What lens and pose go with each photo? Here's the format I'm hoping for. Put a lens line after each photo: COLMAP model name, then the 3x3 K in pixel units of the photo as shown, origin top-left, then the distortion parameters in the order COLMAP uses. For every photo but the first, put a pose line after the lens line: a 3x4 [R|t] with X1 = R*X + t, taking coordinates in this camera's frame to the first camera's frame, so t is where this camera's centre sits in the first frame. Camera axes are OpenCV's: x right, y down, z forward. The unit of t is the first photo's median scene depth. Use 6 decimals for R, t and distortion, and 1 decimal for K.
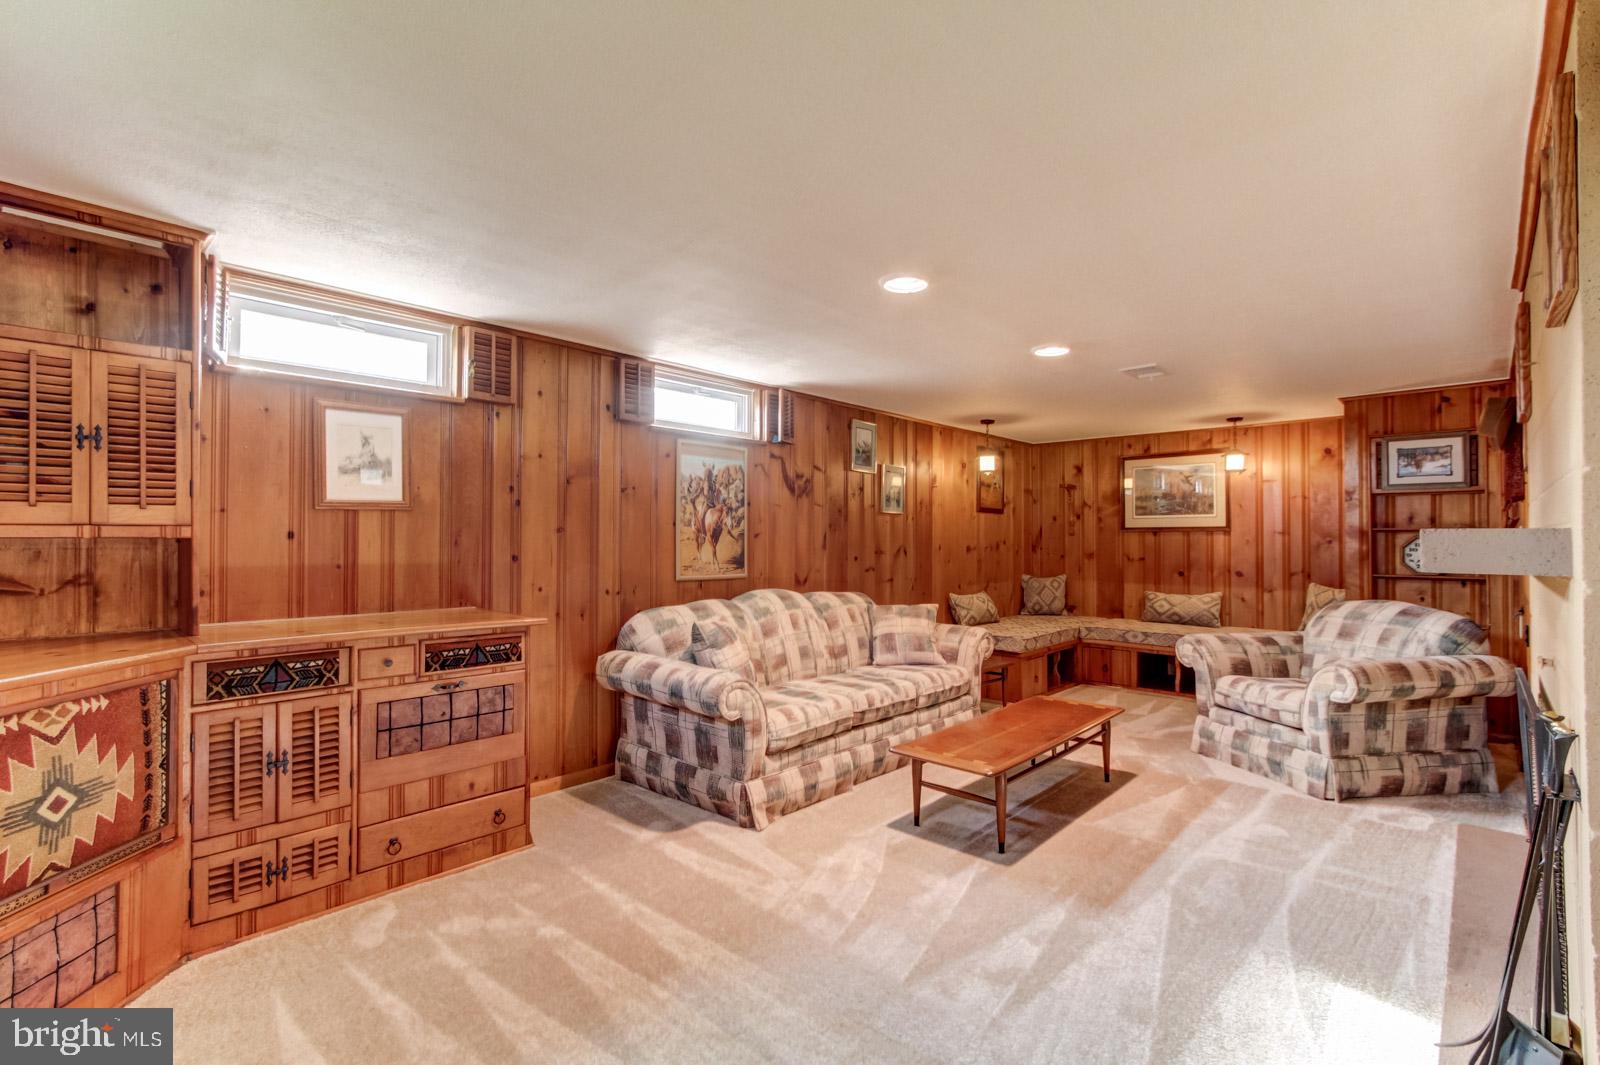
lens RADIAL K [[743.3, 0, 800.0], [0, 743.3, 532.5], [0, 0, 1]] dist [-0.000726, 0.000062]
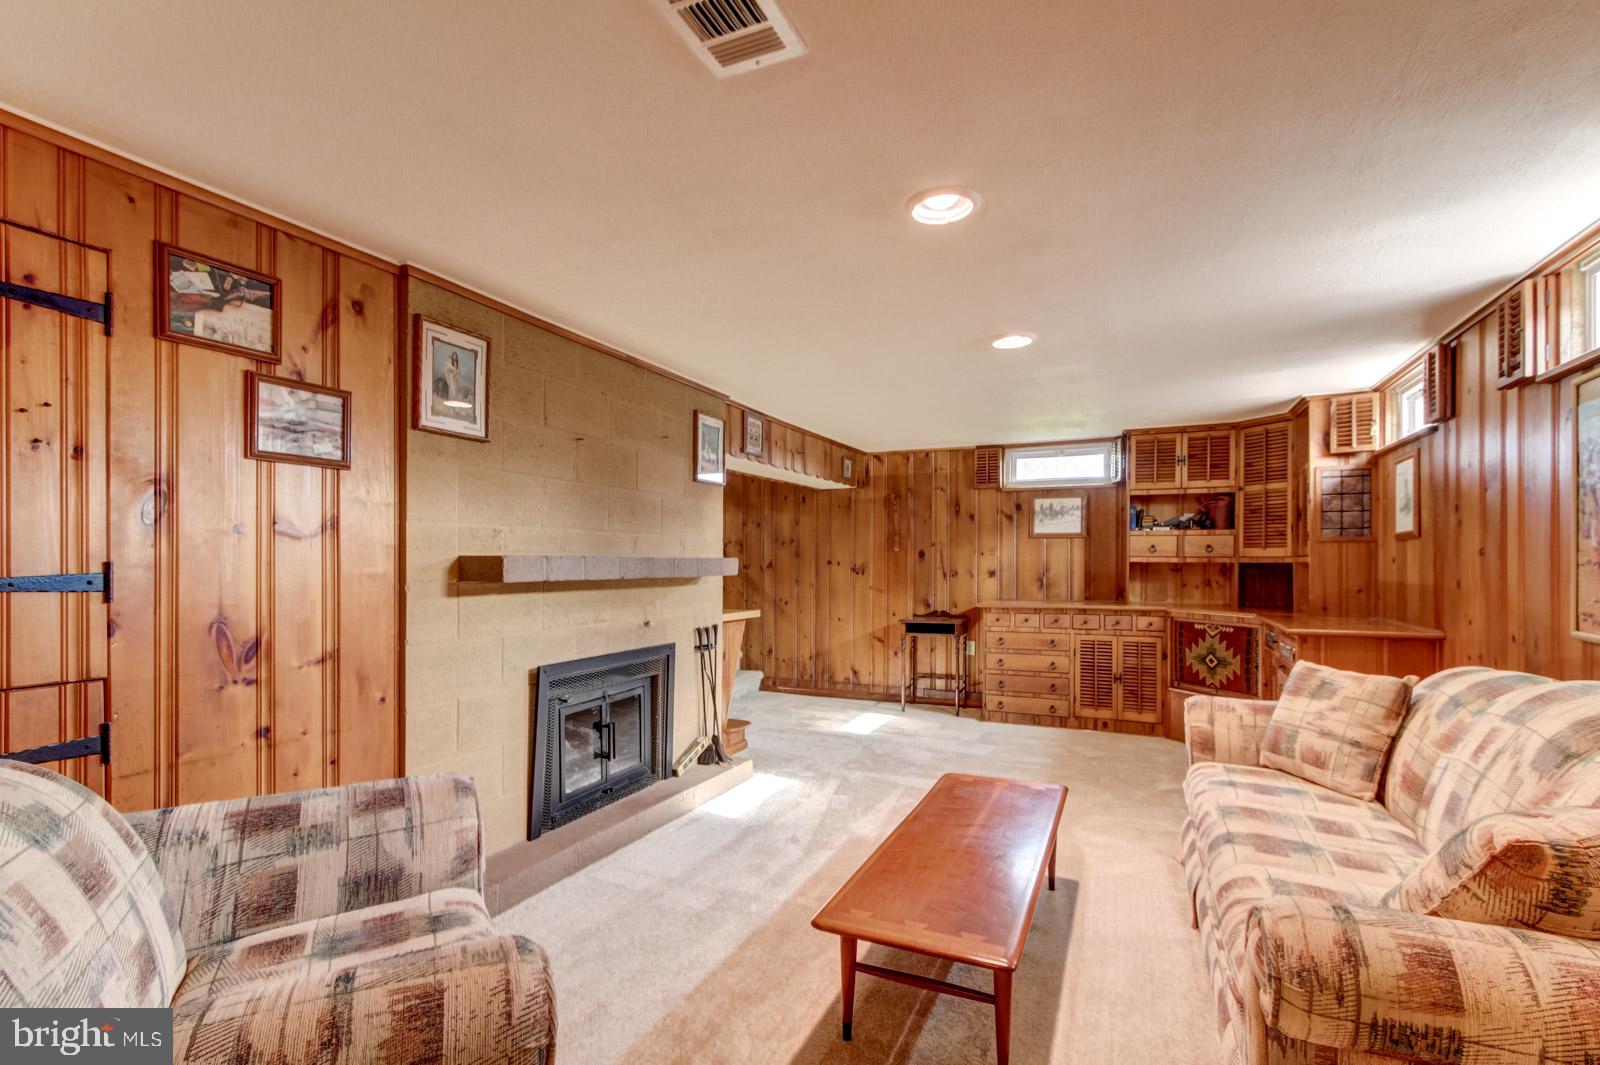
lens RADIAL K [[733.6, 0, 795.3], [0, 733.6, 563.6], [0, 0, 1]] dist [-0.000859, -0.000127]
pose [[-0.950391, -0.000741, -0.311057, 0.392981], [0.001525, 0.999974, -0.007041, 0.009733], [0.311054, -0.007166, -0.950365, 0.956462]]
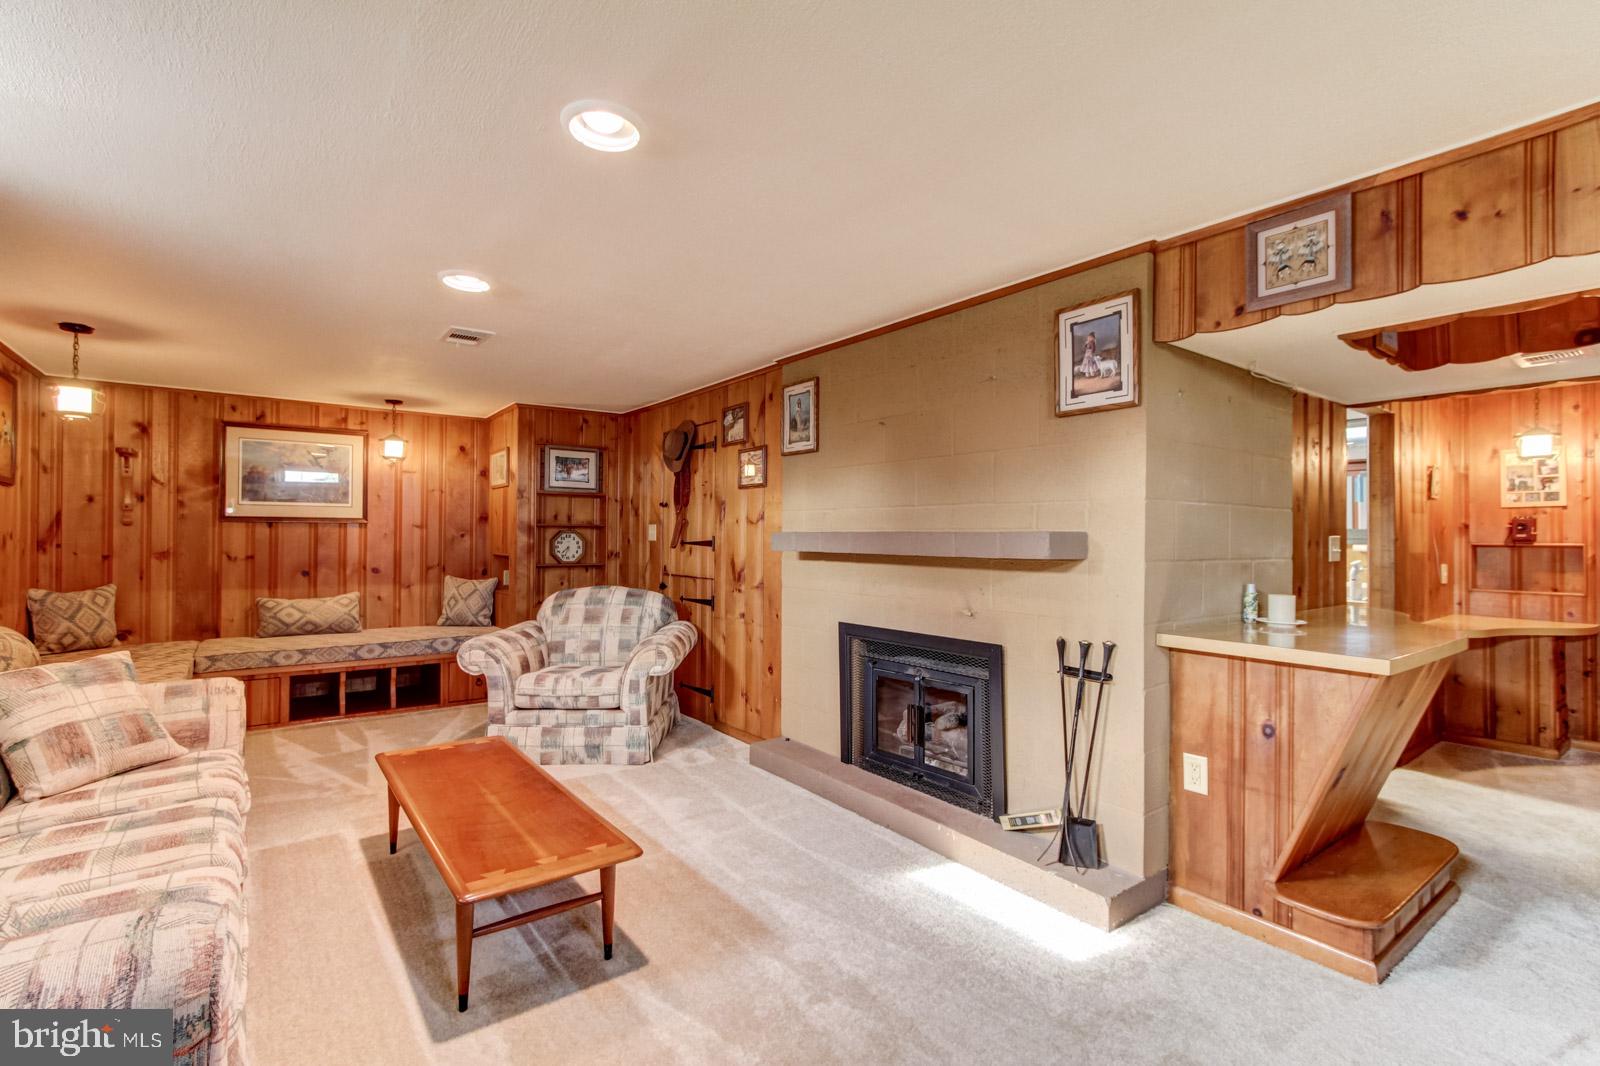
lens RADIAL K [[725.7, 0, 794.9], [0, 725.7, 528.8], [0, 0, 1]] dist [0.000183, 0.000576]
pose [[0.174570, 0.009049, 0.984603, -0.209665], [-0.015113, 0.999865, -0.006509, 0.002632], [-0.984529, -0.013744, 0.174683, 0.353876]]
